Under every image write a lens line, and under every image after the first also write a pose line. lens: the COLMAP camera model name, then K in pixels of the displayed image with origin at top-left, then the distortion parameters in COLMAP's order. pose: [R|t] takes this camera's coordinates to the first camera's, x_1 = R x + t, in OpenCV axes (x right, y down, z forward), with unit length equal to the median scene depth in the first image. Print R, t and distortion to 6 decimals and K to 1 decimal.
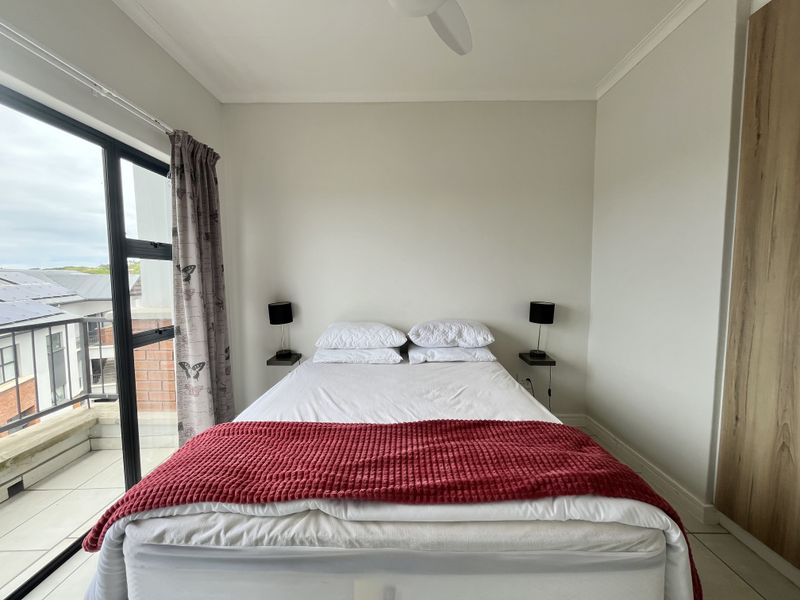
lens RADIAL K [[322.2, 0, 398.7], [0, 322.2, 298.2], [0, 0, 1]] dist [-0.002472, 0.000440]
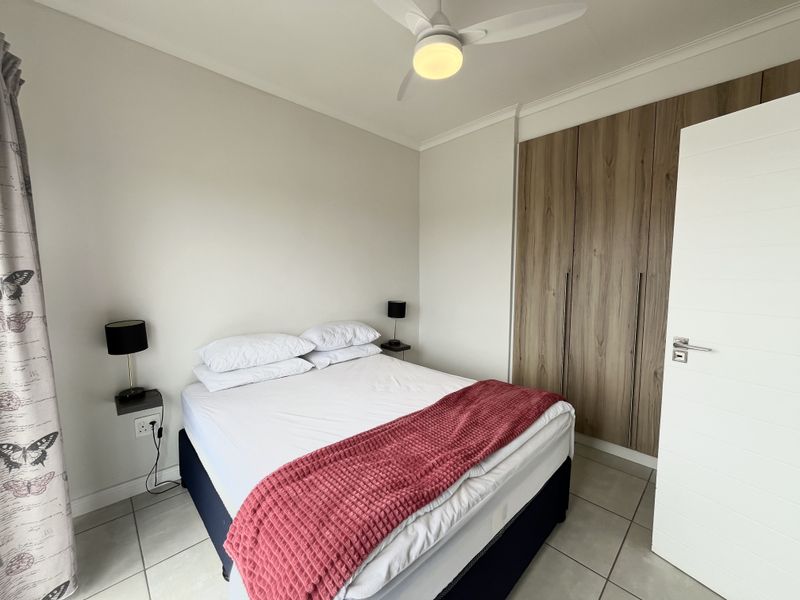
lens RADIAL K [[322.2, 0, 395.0], [0, 322.2, 299.5], [0, 0, 1]] dist [-0.002472, 0.000440]
pose [[0.716010, -0.050607, 0.696253, -0.590417], [0.044558, 0.998648, 0.026763, -0.038247], [-0.696666, 0.011861, 0.717297, 0.131278]]
